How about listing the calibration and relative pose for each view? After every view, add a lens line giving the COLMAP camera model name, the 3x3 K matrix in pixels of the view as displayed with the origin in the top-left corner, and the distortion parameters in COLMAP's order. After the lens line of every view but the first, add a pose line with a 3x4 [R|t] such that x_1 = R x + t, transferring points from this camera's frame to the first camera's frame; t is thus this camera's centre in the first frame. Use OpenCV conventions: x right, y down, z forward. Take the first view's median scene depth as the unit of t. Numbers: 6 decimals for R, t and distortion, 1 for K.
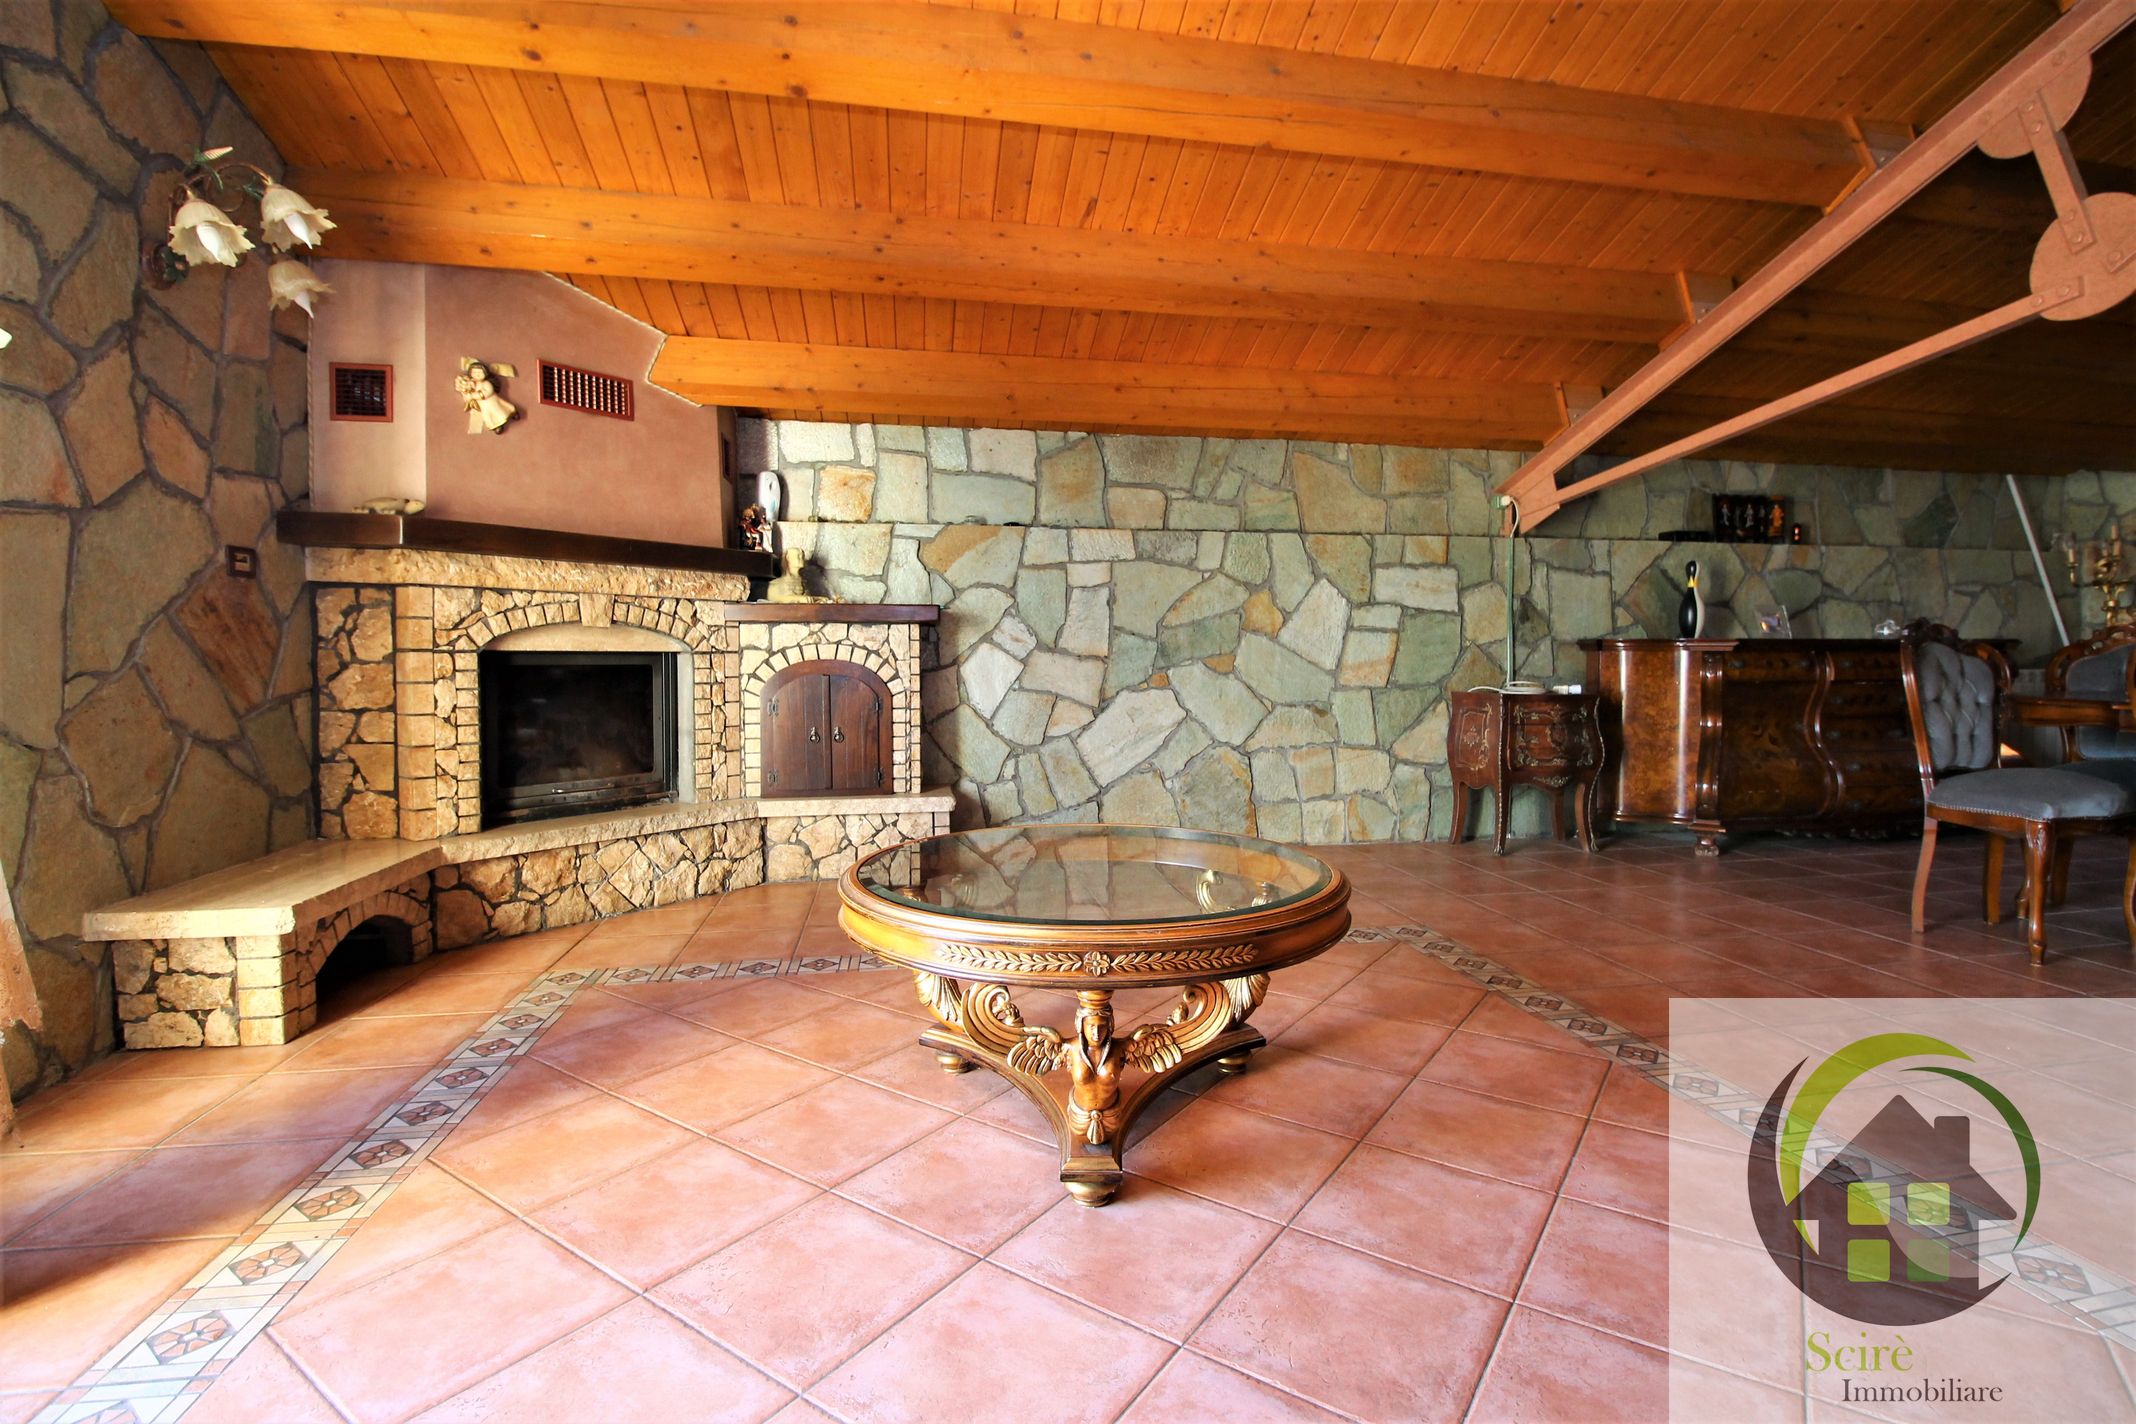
lens RADIAL K [[990.5, 0, 1081.2], [0, 990.5, 695.1], [0, 0, 1]] dist [-0.009652, -0.004373]
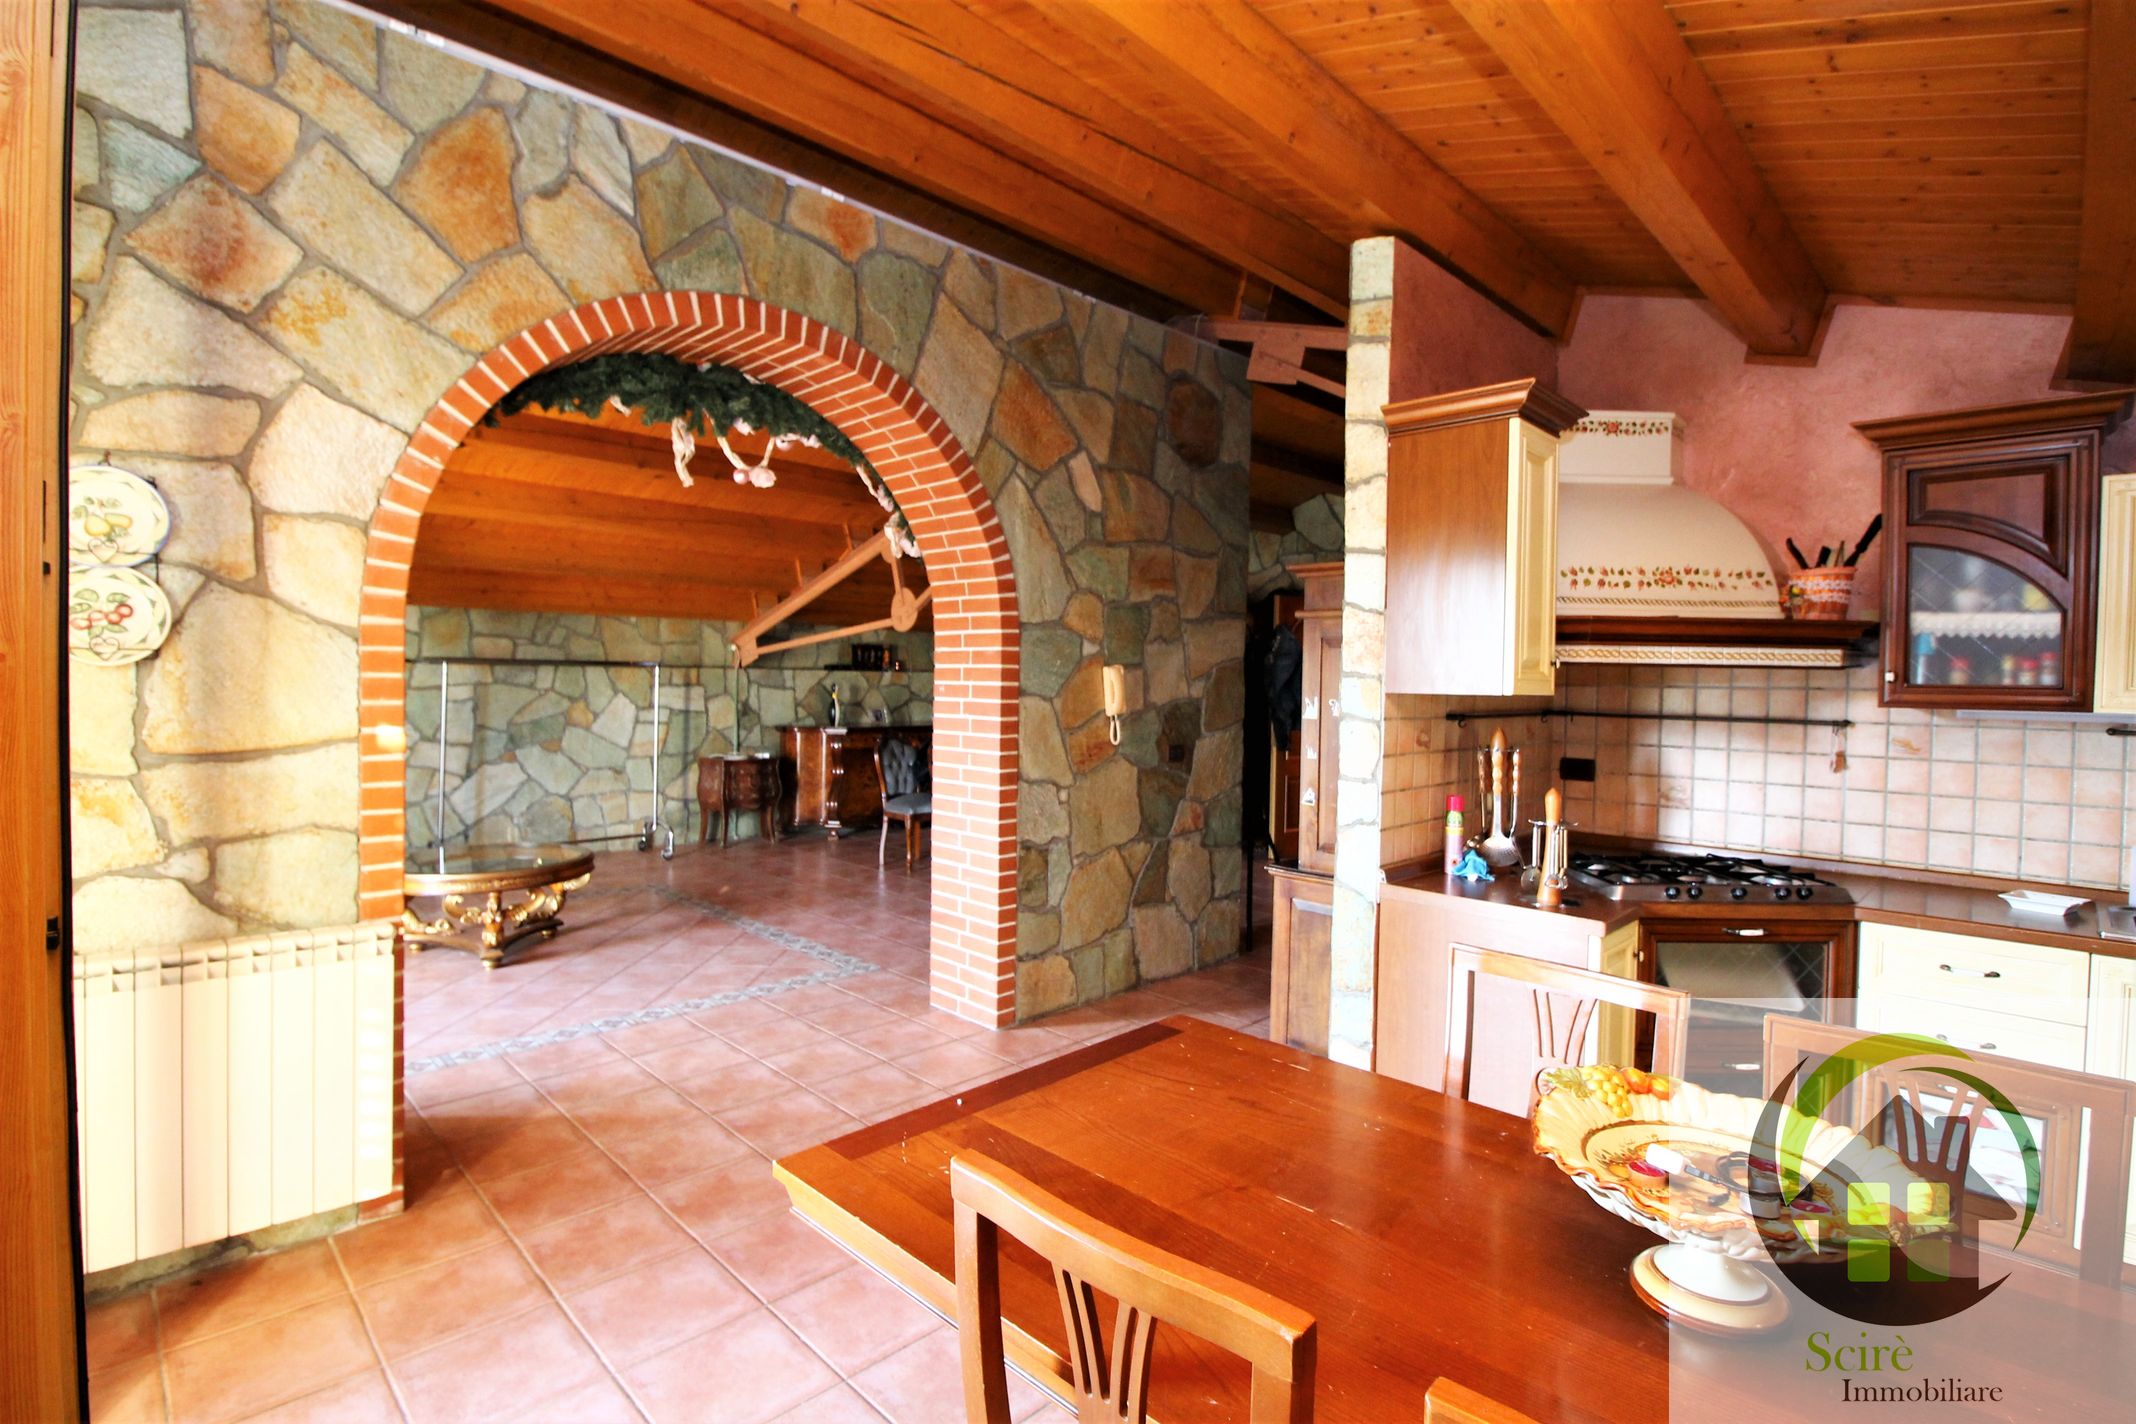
lens RADIAL K [[990.5, 0, 1083.0], [0, 990.5, 701.1], [0, 0, 1]] dist [-0.009652, -0.004373]
pose [[0.814519, 0.003988, 0.580122, -0.096991], [0.002211, 0.999948, -0.009978, -0.091893], [-0.580132, 0.009410, 0.814468, -0.891417]]
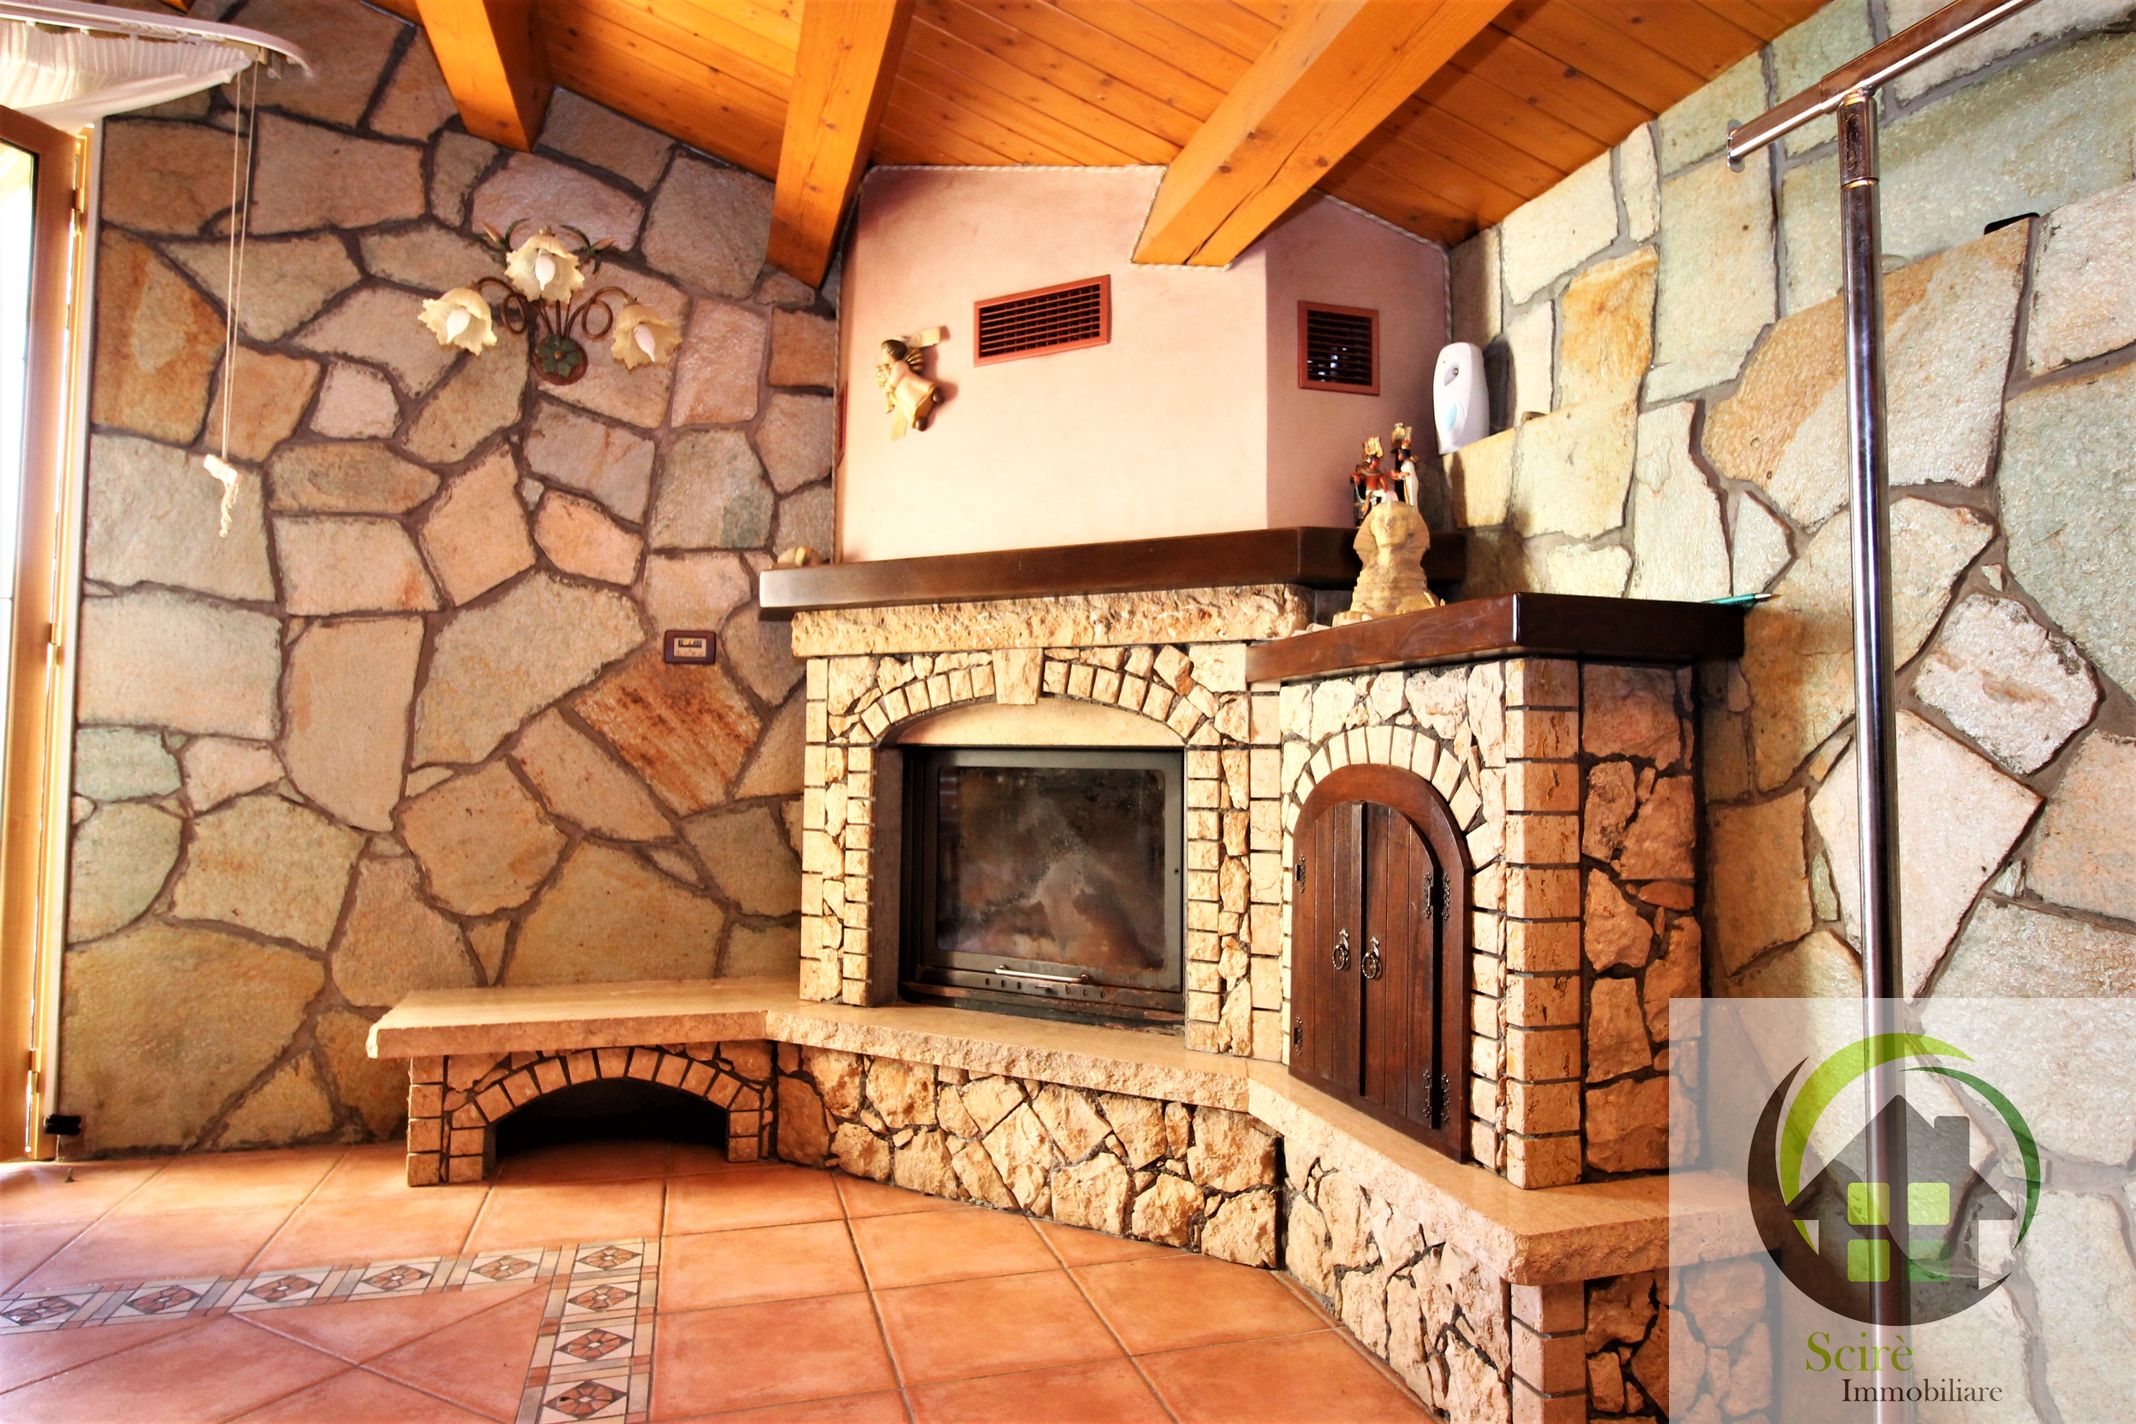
lens RADIAL K [[1260.1, 0, 1113.7], [0, 1260.1, 695.0], [0, 0, 1]] dist [-0.000321, -0.005842]
pose [[0.126805, -0.047363, -0.990796, 0.212251], [-0.048109, 0.997390, -0.053835, -0.028395], [0.990760, 0.054493, 0.124195, 0.754501]]
